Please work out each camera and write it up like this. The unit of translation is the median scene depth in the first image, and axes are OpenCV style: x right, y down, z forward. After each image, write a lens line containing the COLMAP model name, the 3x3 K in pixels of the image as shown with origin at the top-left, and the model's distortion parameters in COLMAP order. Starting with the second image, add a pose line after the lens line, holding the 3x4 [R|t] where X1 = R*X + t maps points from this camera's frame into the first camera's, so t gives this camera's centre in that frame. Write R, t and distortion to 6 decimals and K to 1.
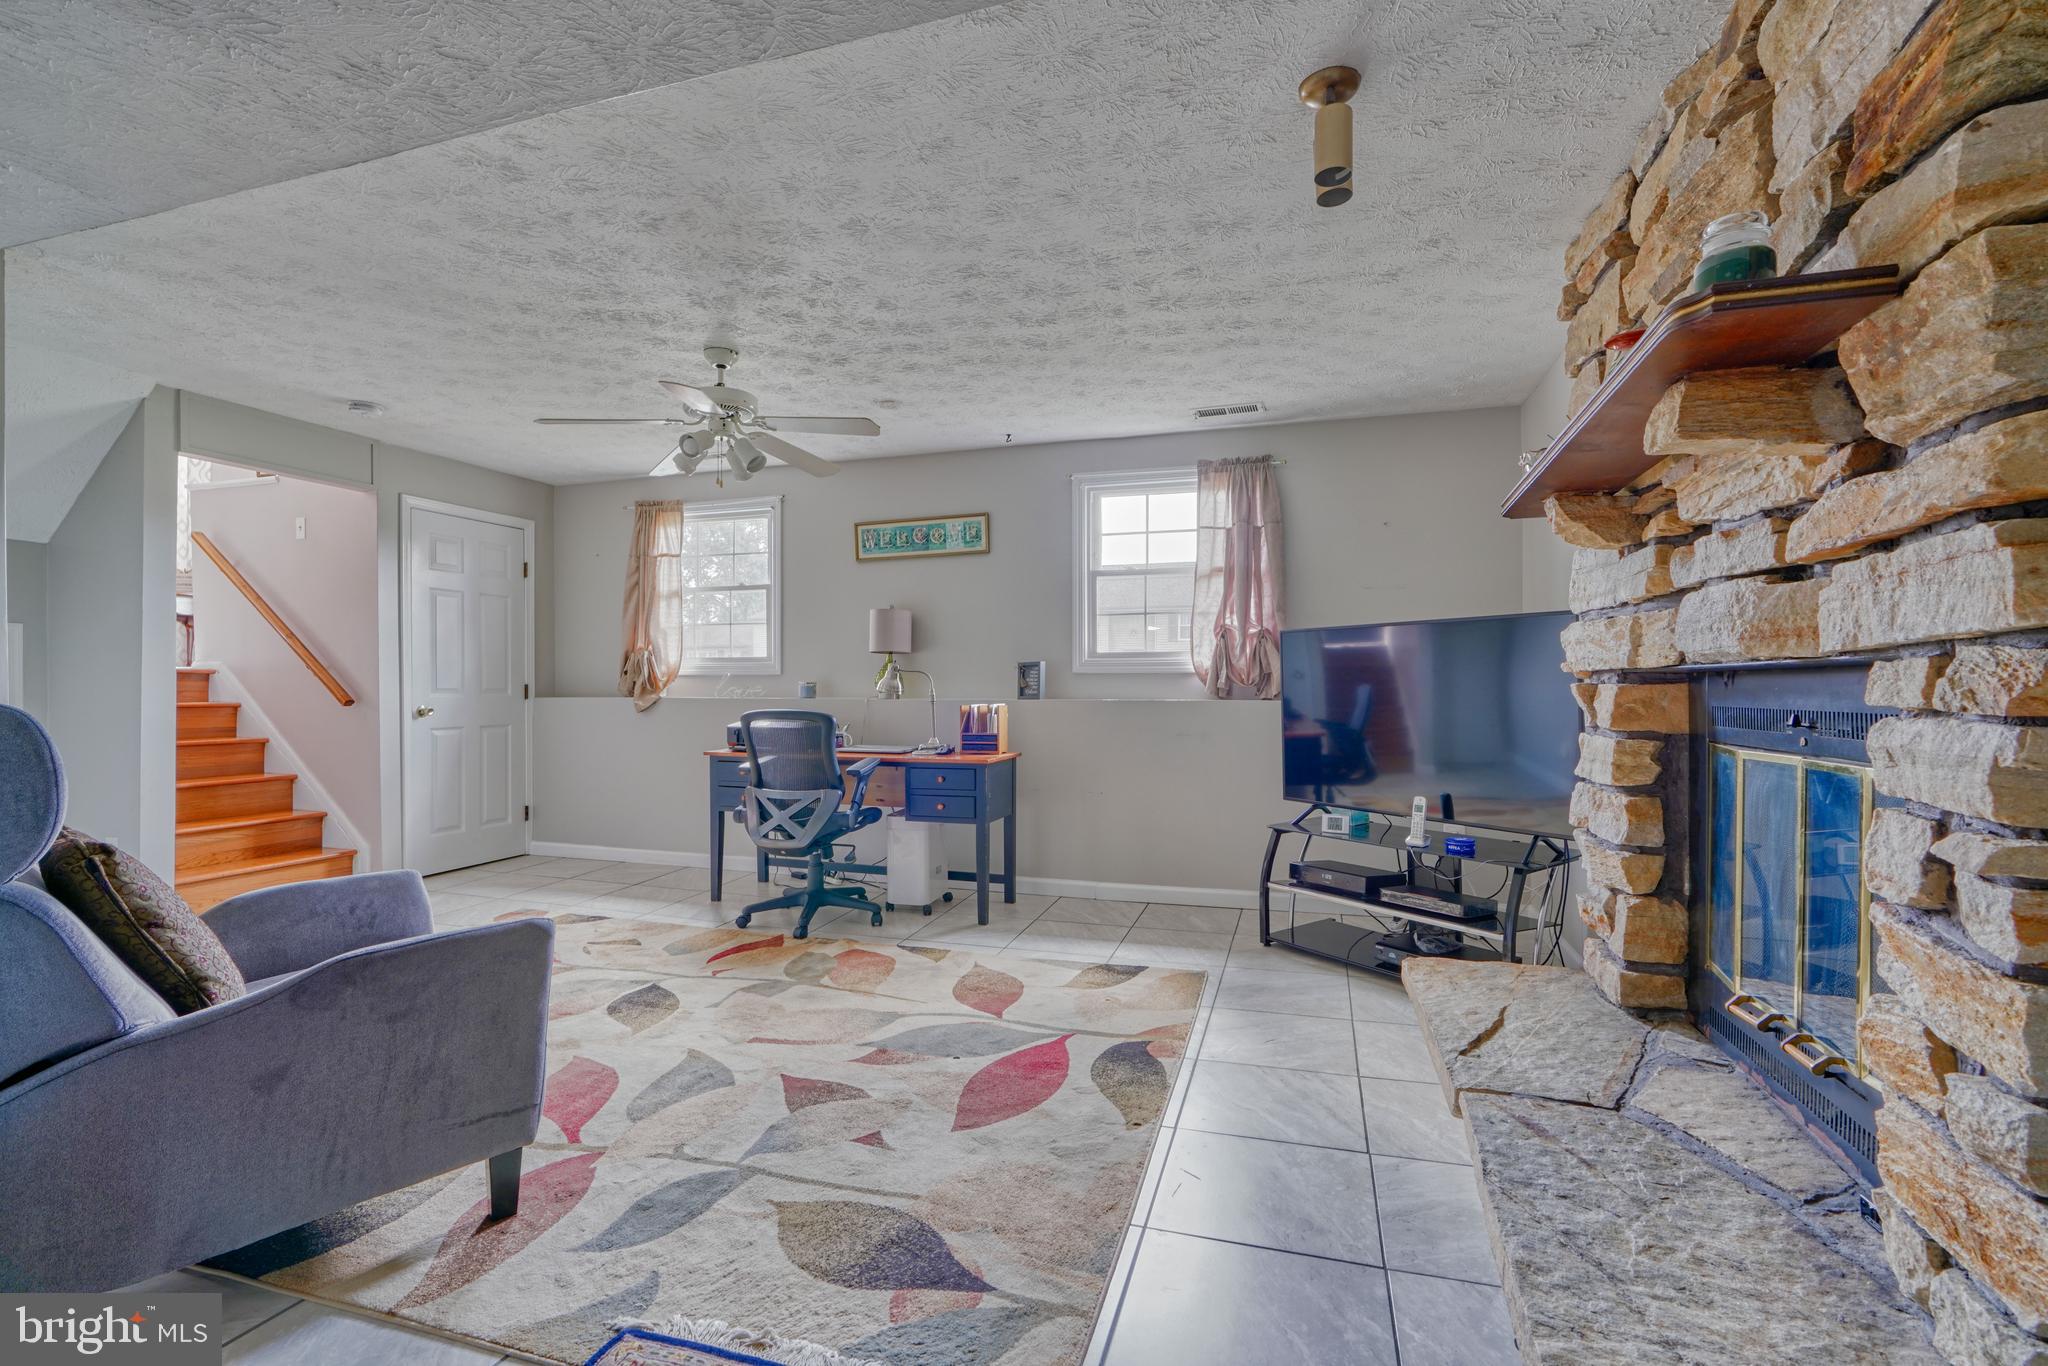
lens RADIAL K [[927.0, 0, 1018.2], [0, 927.0, 681.5], [0, 0, 1]] dist [-0.013242, 0.004392]
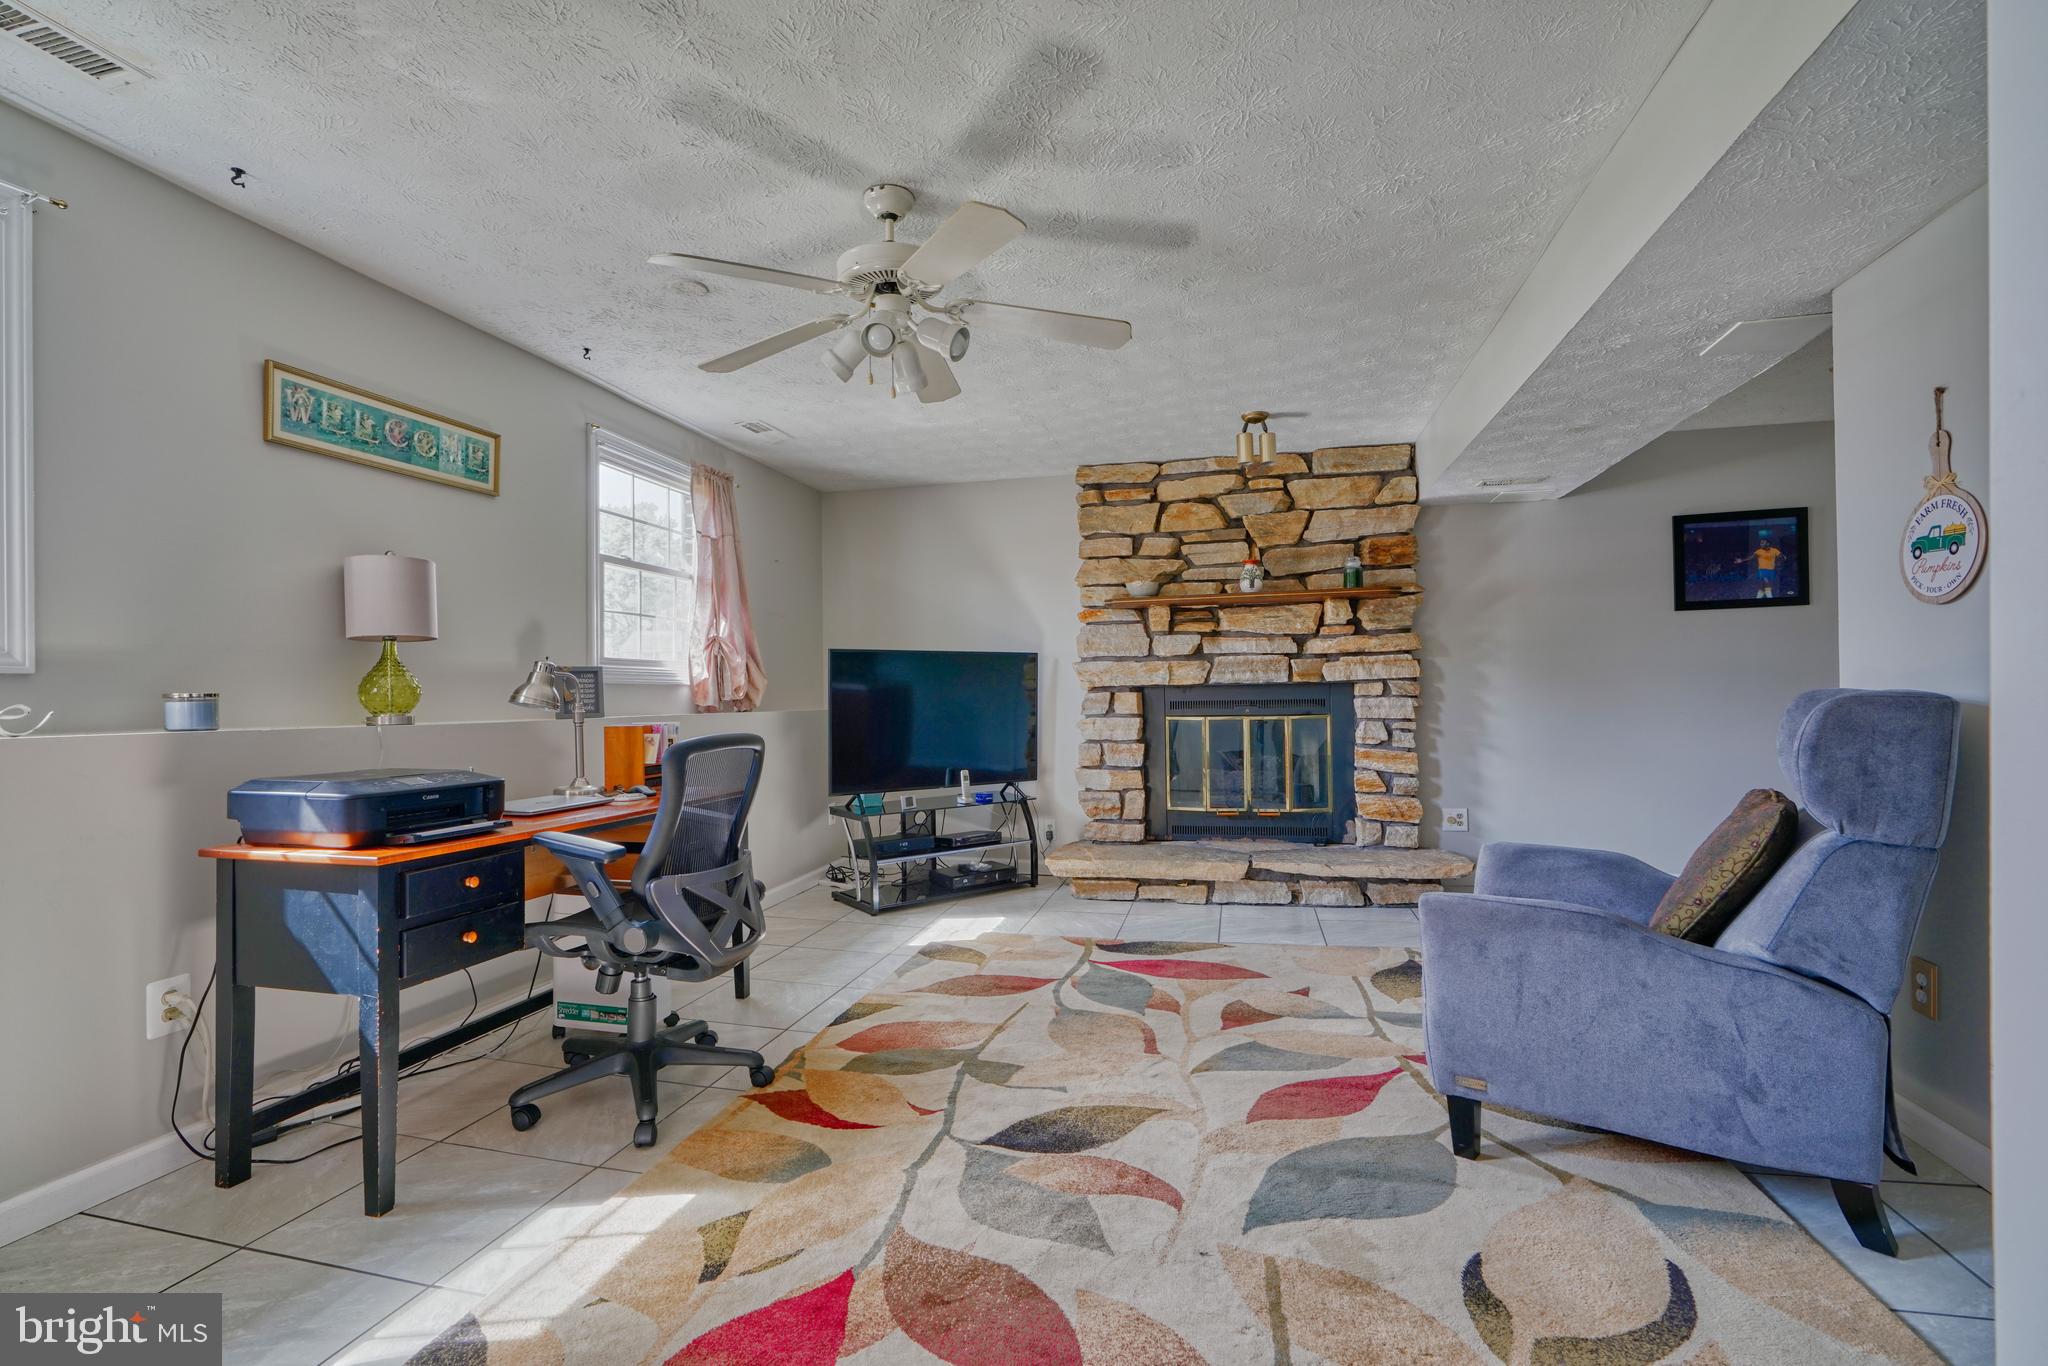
lens RADIAL K [[927.0, 0, 1039.1], [0, 927.0, 699.0], [0, 0, 1]] dist [-0.013242, 0.004392]
pose [[-0.082367, -0.001010, 0.996602, -0.879962], [0.010403, 0.999944, 0.001873, 0.007269], [-0.996548, 0.010522, -0.082352, 0.838768]]
